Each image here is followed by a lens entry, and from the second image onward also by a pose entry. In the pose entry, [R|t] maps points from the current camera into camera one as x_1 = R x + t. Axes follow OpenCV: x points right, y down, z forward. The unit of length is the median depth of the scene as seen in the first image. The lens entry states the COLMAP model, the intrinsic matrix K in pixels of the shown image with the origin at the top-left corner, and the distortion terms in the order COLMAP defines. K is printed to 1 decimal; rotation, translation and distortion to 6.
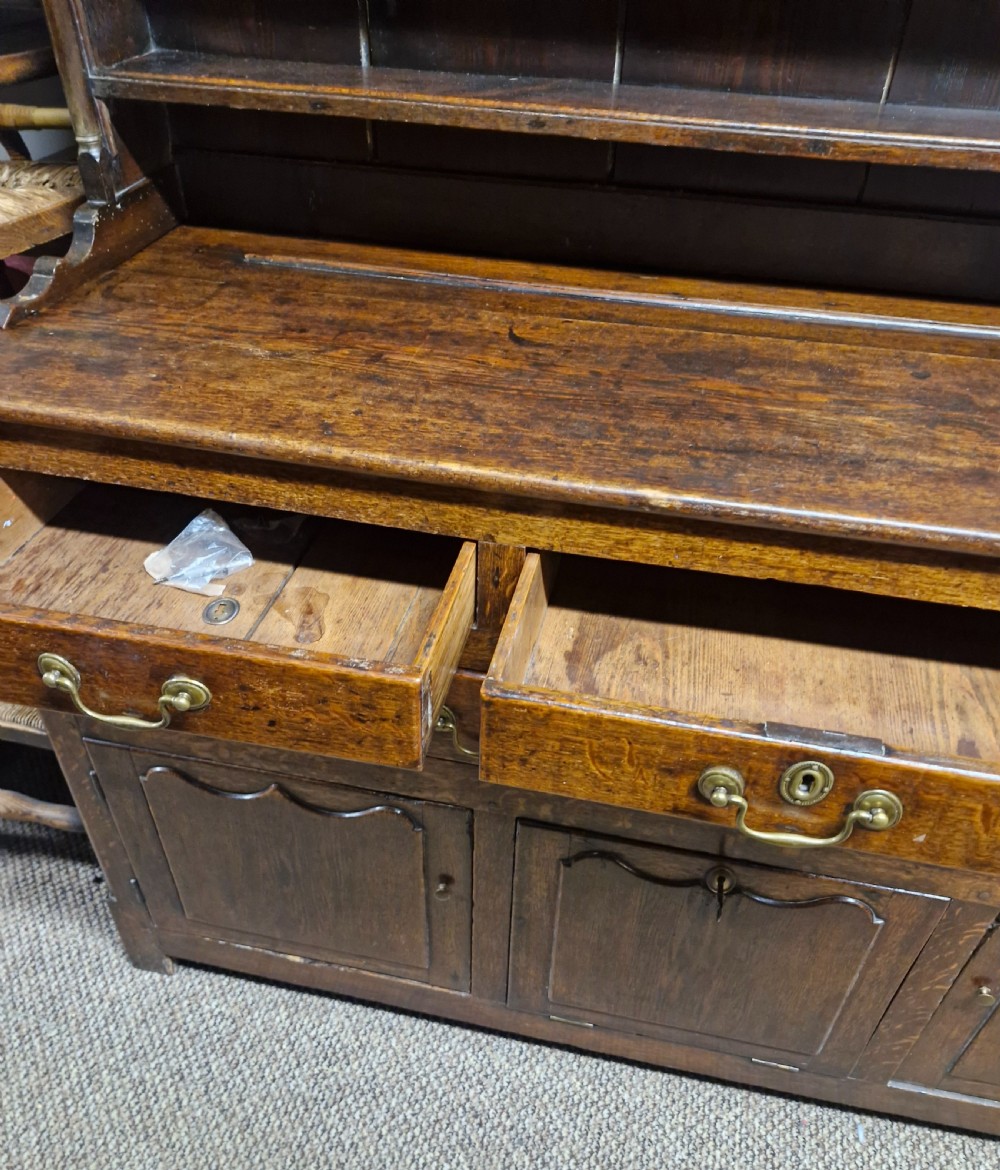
lens RADIAL K [[924.9, 0, 497.3], [0, 924.9, 678.9], [0, 0, 1]] dist [0.089115, -0.104422]
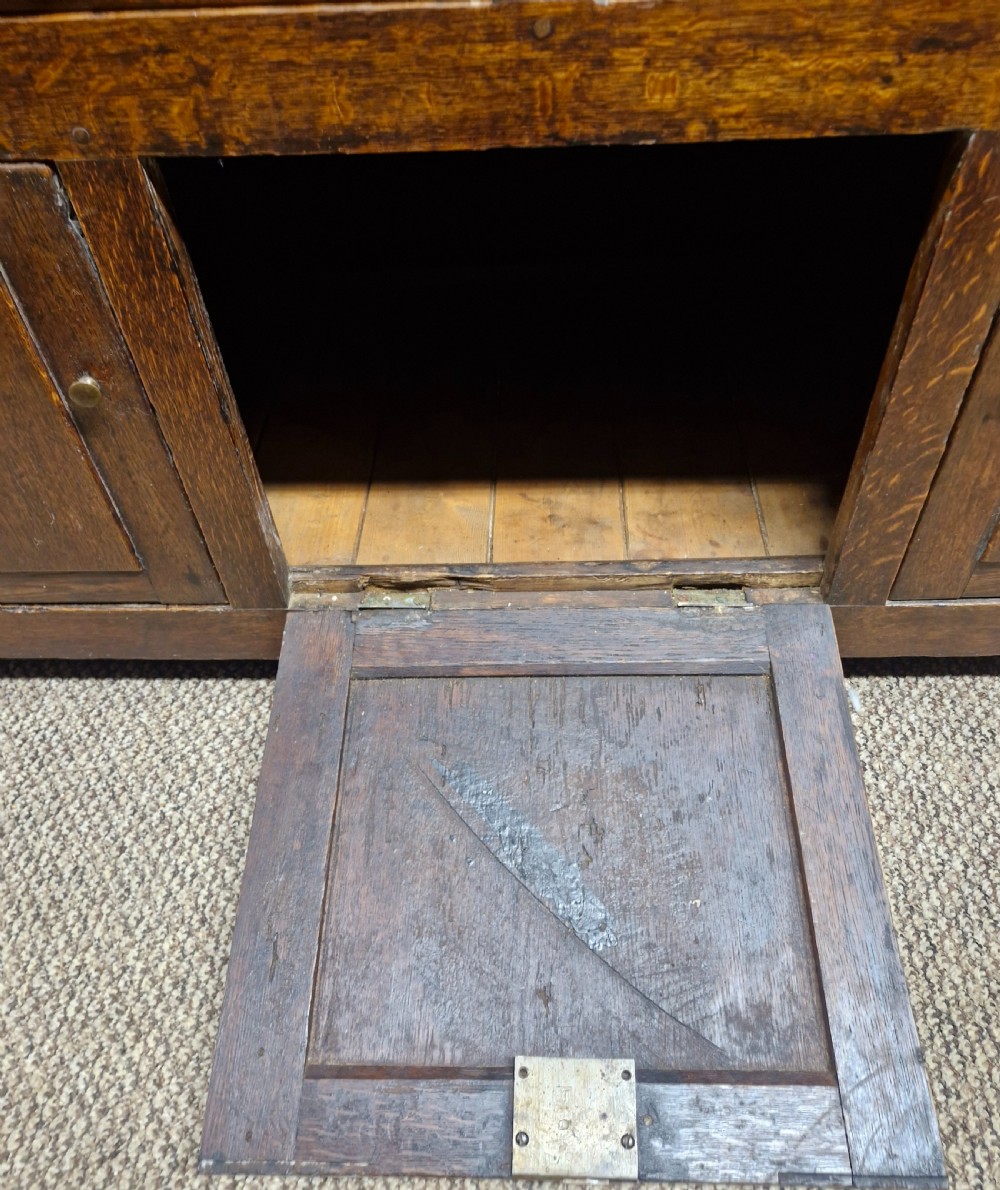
lens RADIAL K [[903.7, 0, 509.5], [0, 903.7, 535.4], [0, 0, 1]] dist [0.063045, -0.078716]
pose [[0.981933, -0.173698, 0.075076, 0.136825], [0.169692, 0.983856, 0.056849, 0.338276], [-0.083738, -0.043082, 0.995556, 0.447316]]
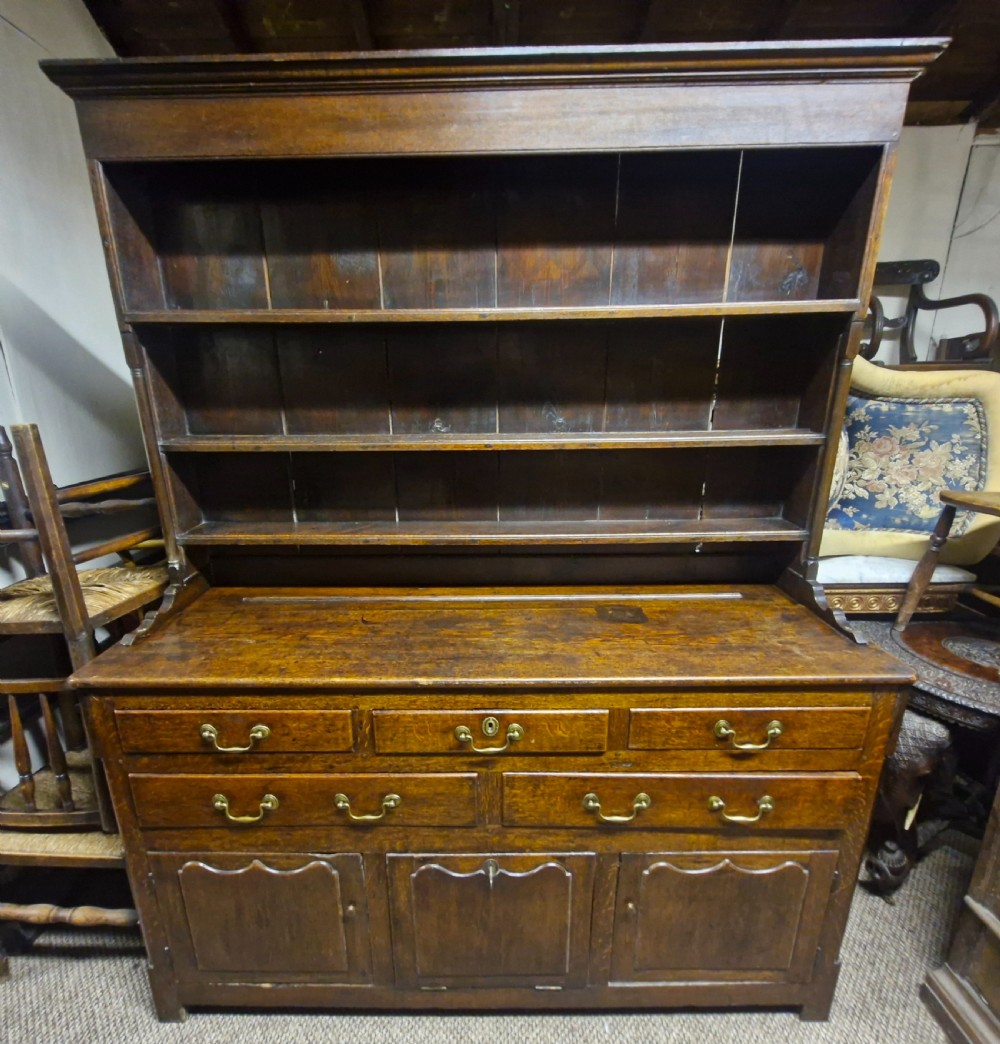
lens RADIAL K [[569.9, 0, 480.1], [0, 569.9, 541.8], [0, 0, 1]] dist [0.004897, -0.001060]
pose [[0.979396, -0.092778, 0.179376, 0.057393], [0.159462, 0.900300, -0.405008, 0.073800], [-0.123917, 0.425267, 0.896545, -0.359551]]
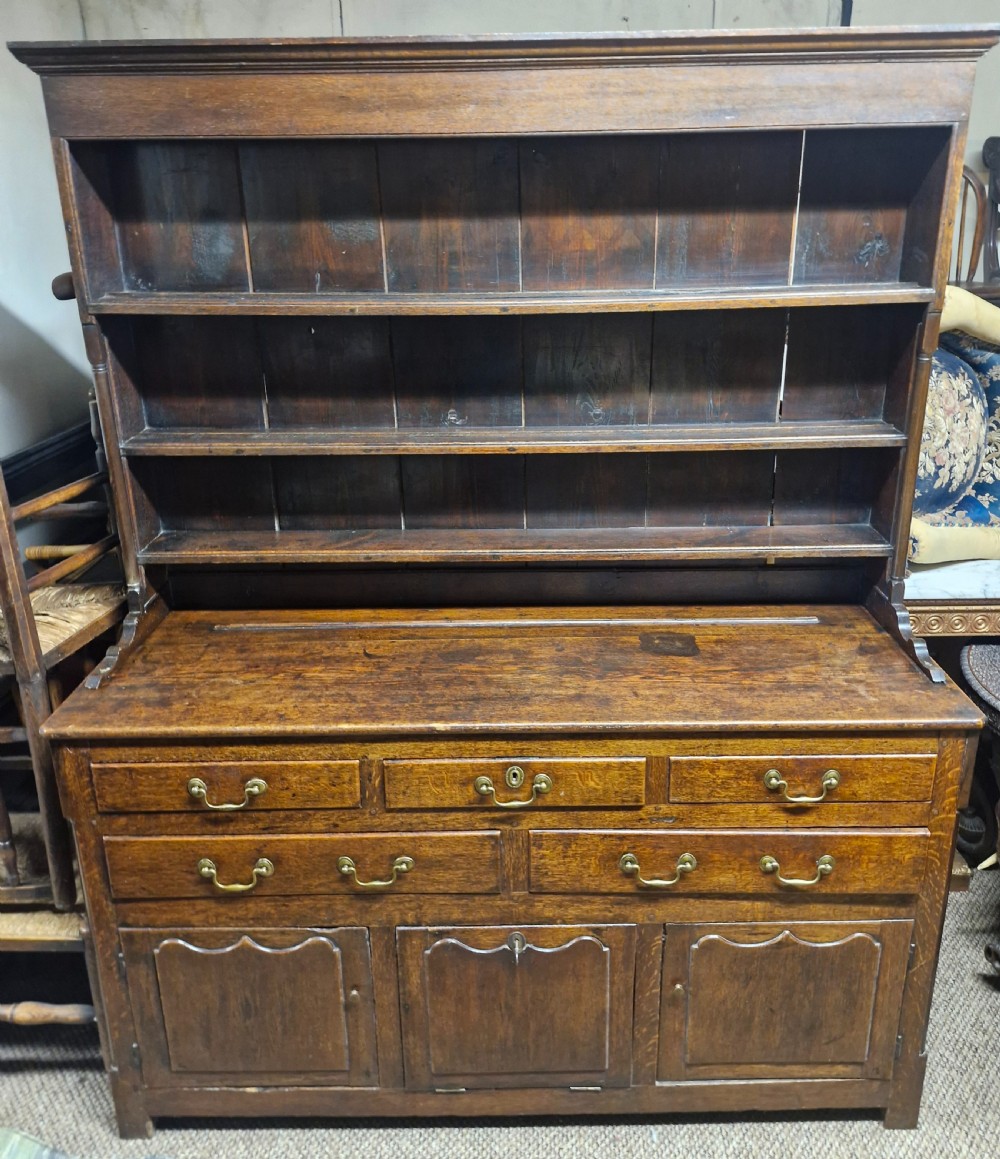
lens RADIAL K [[951.5, 0, 516.5], [0, 951.5, 489.1], [0, 0, 1]] dist [0.100838, -0.095460]
pose [[0.977330, -0.099068, 0.187115, -0.014266], [0.167013, 0.903914, -0.393759, 0.153437], [-0.130127, 0.416084, 0.899967, -0.904052]]
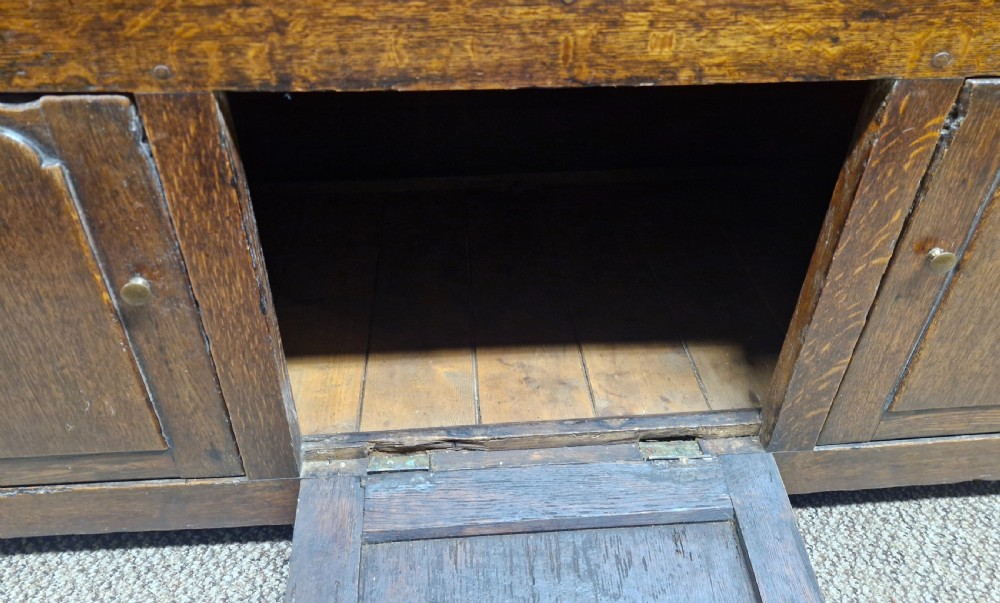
lens RADIAL K [[662.9, 0, 487.6], [0, 662.9, 230.1], [0, 0, 1]] dist [0.066358, -0.068572]
pose [[0.961967, -0.165746, 0.217136, 0.075142], [0.195454, 0.972938, -0.123241, 0.301196], [-0.190833, 0.160994, 0.968330, 0.539656]]
